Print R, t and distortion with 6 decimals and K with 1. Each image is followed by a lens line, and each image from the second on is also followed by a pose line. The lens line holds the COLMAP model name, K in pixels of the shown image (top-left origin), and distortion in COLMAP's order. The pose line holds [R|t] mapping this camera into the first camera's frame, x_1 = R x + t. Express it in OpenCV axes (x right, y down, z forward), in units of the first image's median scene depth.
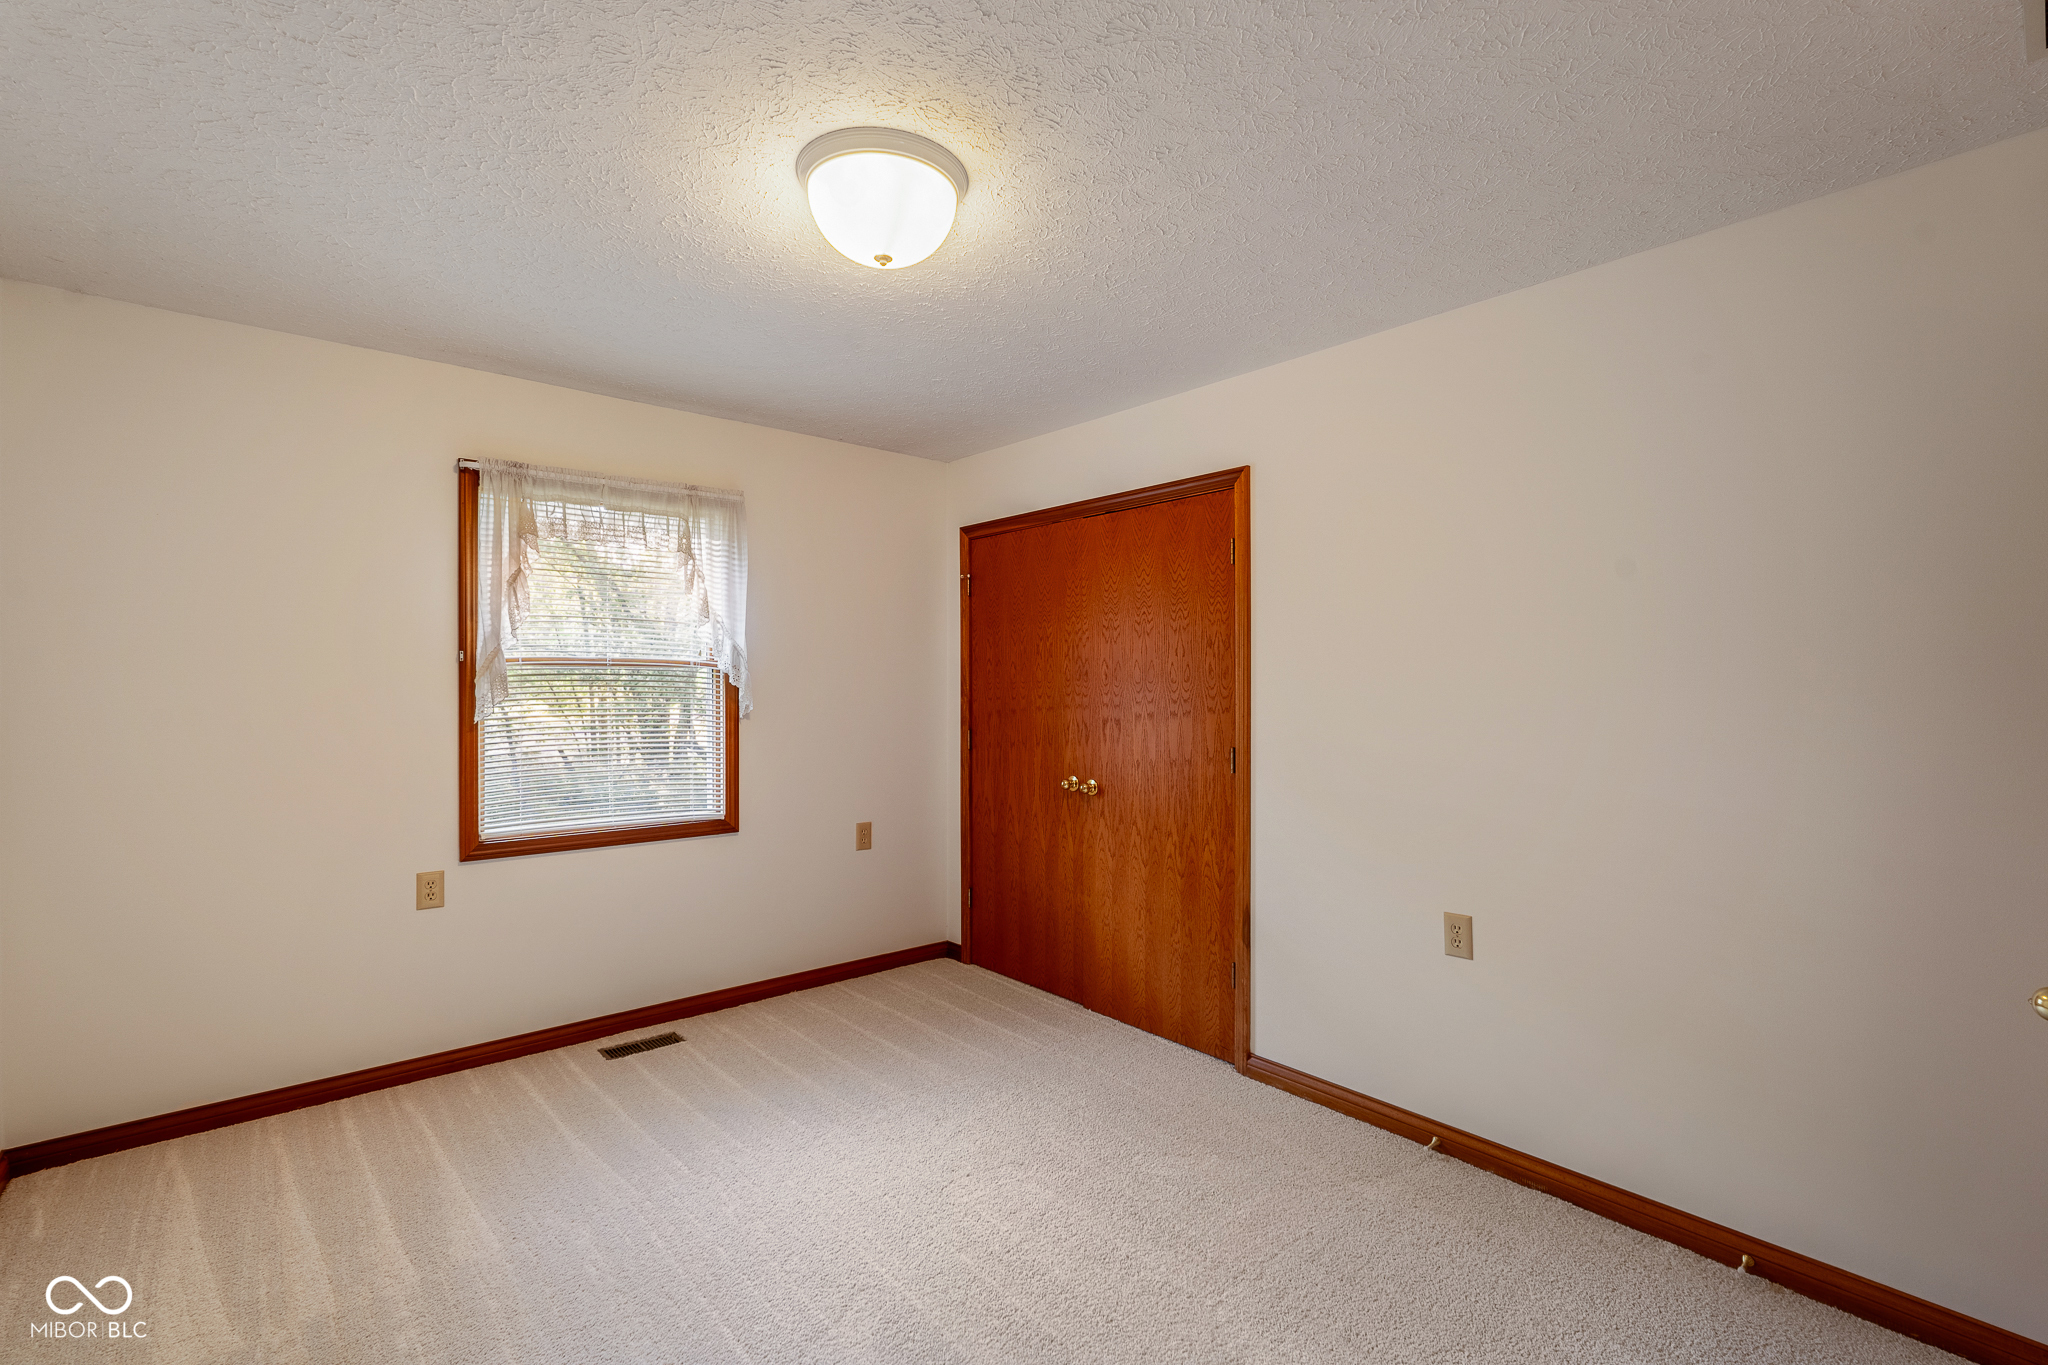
lens RADIAL K [[928.2, 0, 1024.0], [0, 928.2, 682.5], [0, 0, 1]] dist [-0.000058, -0.000151]
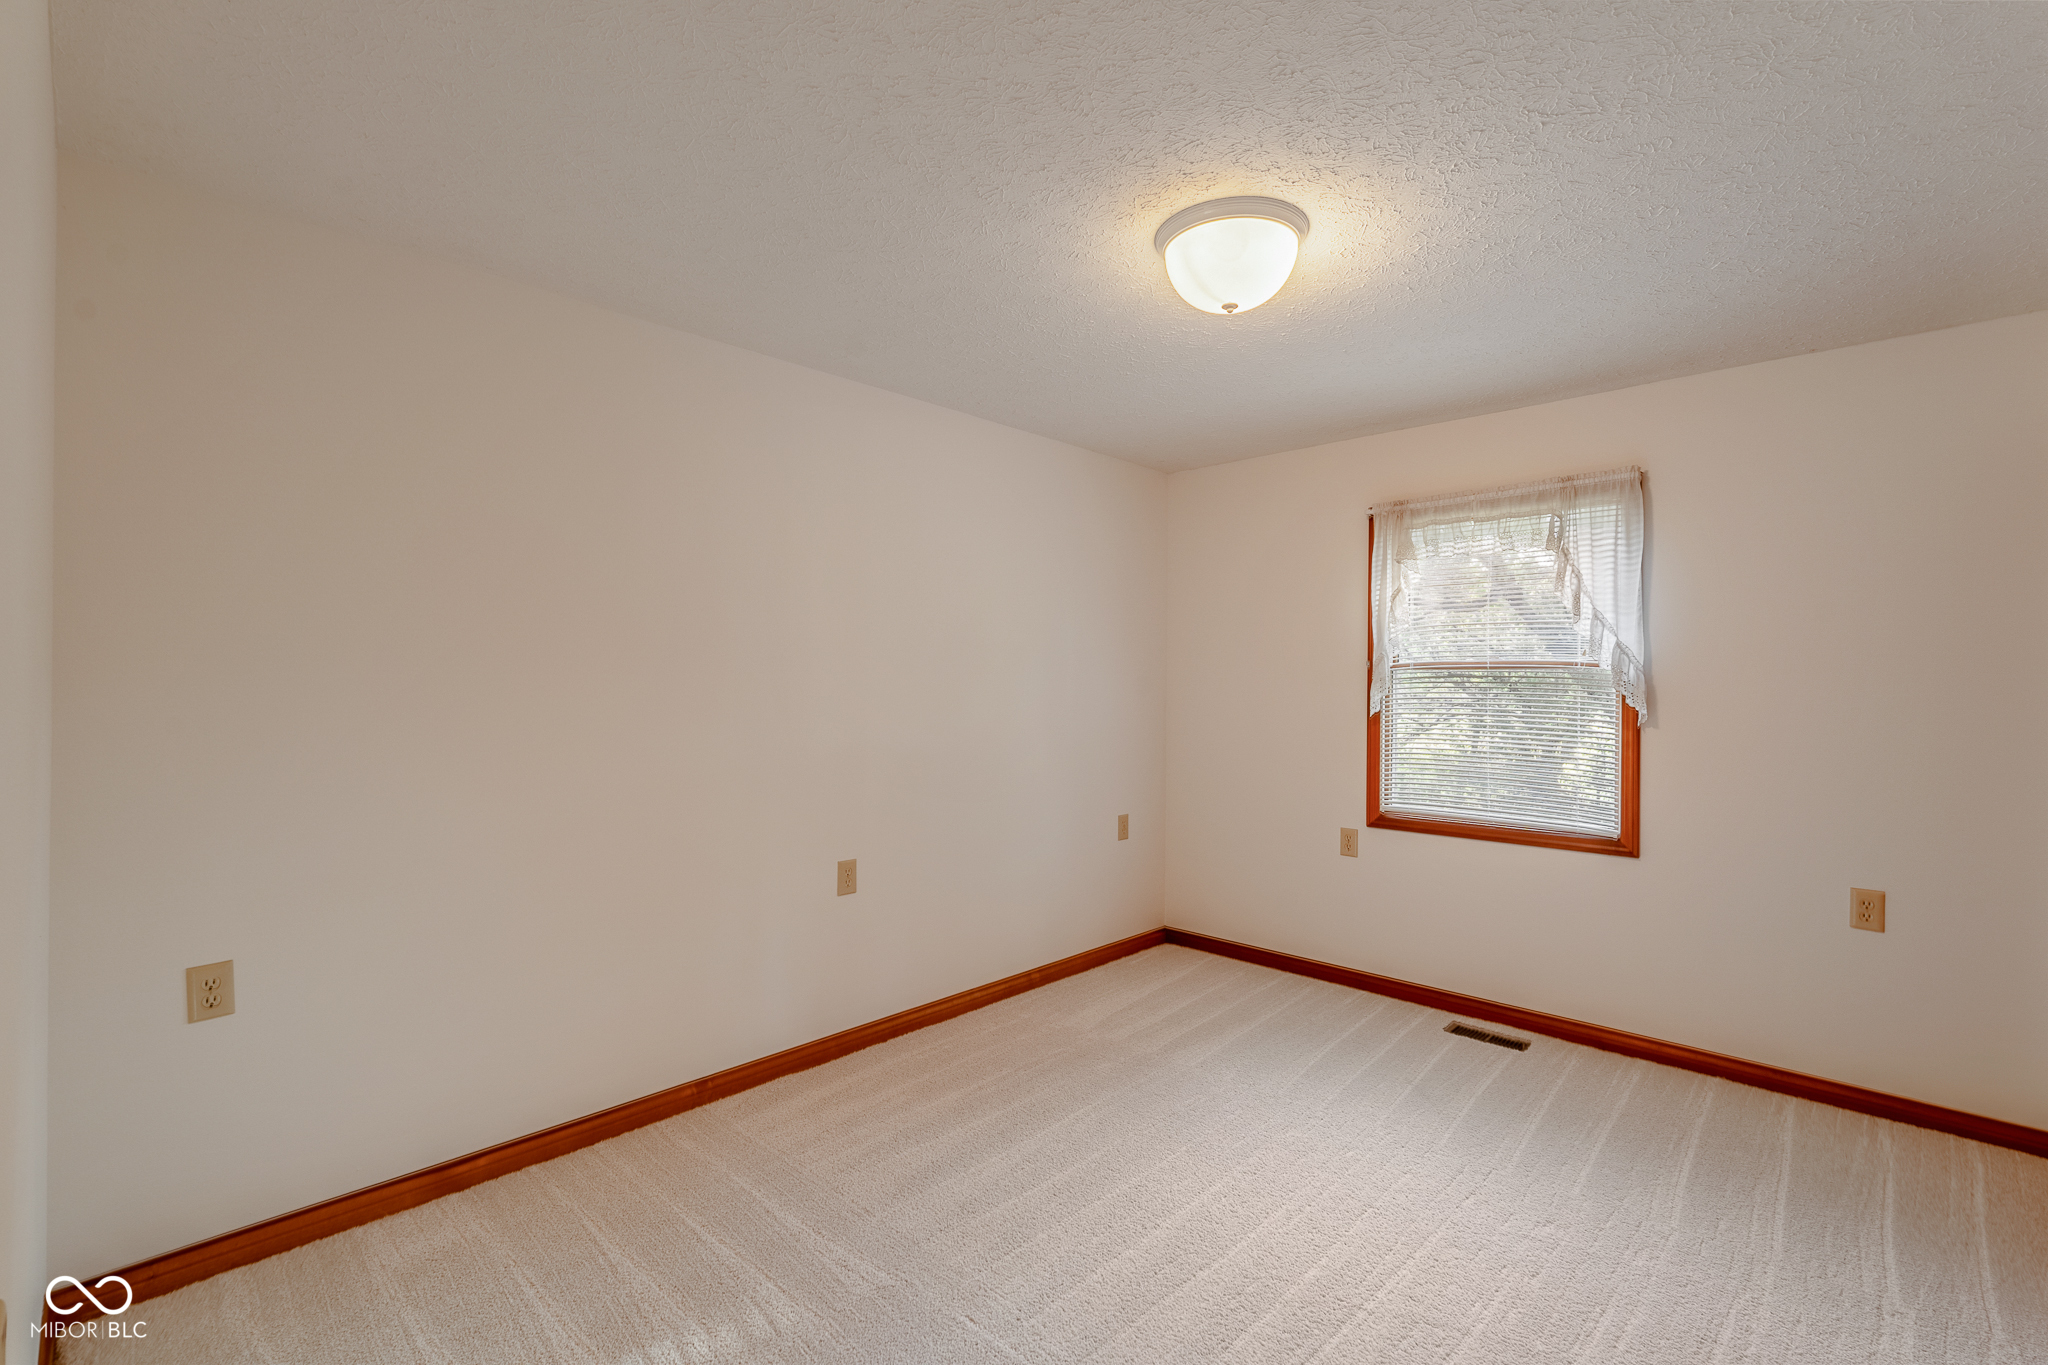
lens RADIAL K [[928.2, 0, 1024.0], [0, 928.2, 682.5], [0, 0, 1]] dist [-0.000058, -0.000151]
pose [[0.072495, -0.000687, -0.997369, 0.567238], [-0.007610, 0.999970, -0.001242, 0.002596], [0.997340, 0.007680, 0.072488, 0.398240]]
